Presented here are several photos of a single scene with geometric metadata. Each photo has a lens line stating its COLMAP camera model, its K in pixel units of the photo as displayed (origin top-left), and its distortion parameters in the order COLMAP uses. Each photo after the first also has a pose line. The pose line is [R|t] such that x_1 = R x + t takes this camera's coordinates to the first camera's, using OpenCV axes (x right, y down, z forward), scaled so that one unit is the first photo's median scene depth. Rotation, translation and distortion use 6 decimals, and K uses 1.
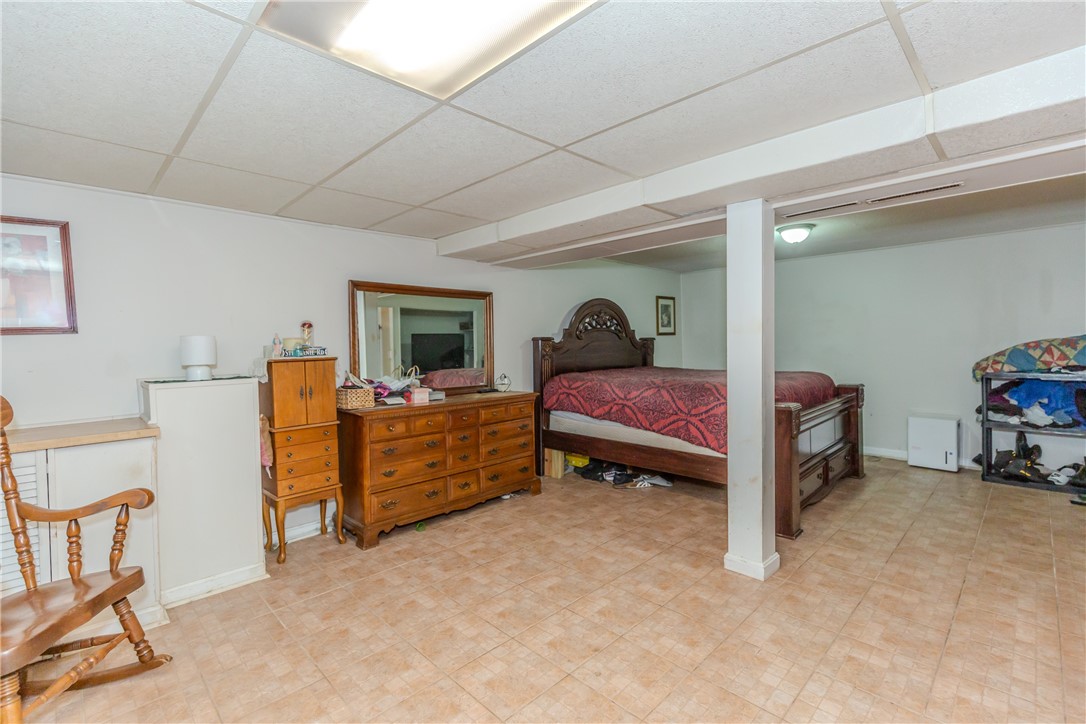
lens RADIAL K [[484.9, 0, 547.0], [0, 484.9, 352.6], [0, 0, 1]] dist [0.000663, 0.000483]
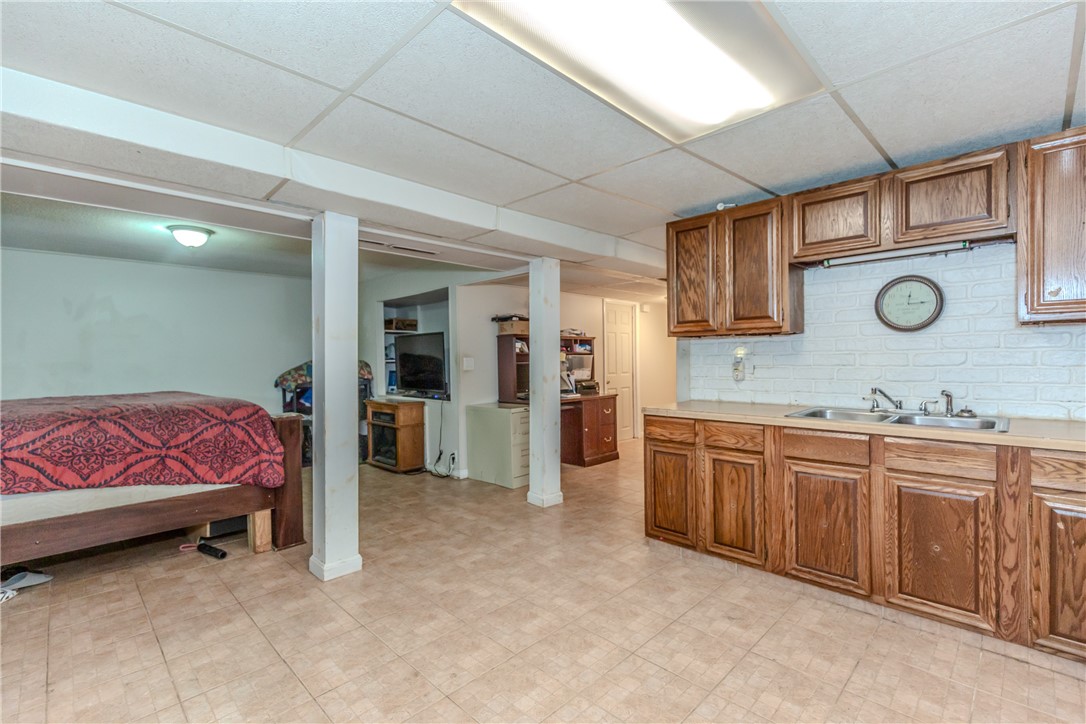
lens RADIAL K [[484.9, 0, 547.1], [0, 484.9, 364.2], [0, 0, 1]] dist [0.000663, 0.000483]
pose [[-0.015273, 0.006574, 0.999862, -0.587349], [0.030581, 0.999514, -0.006105, 0.028645], [-0.999416, 0.030483, -0.015467, 0.533943]]
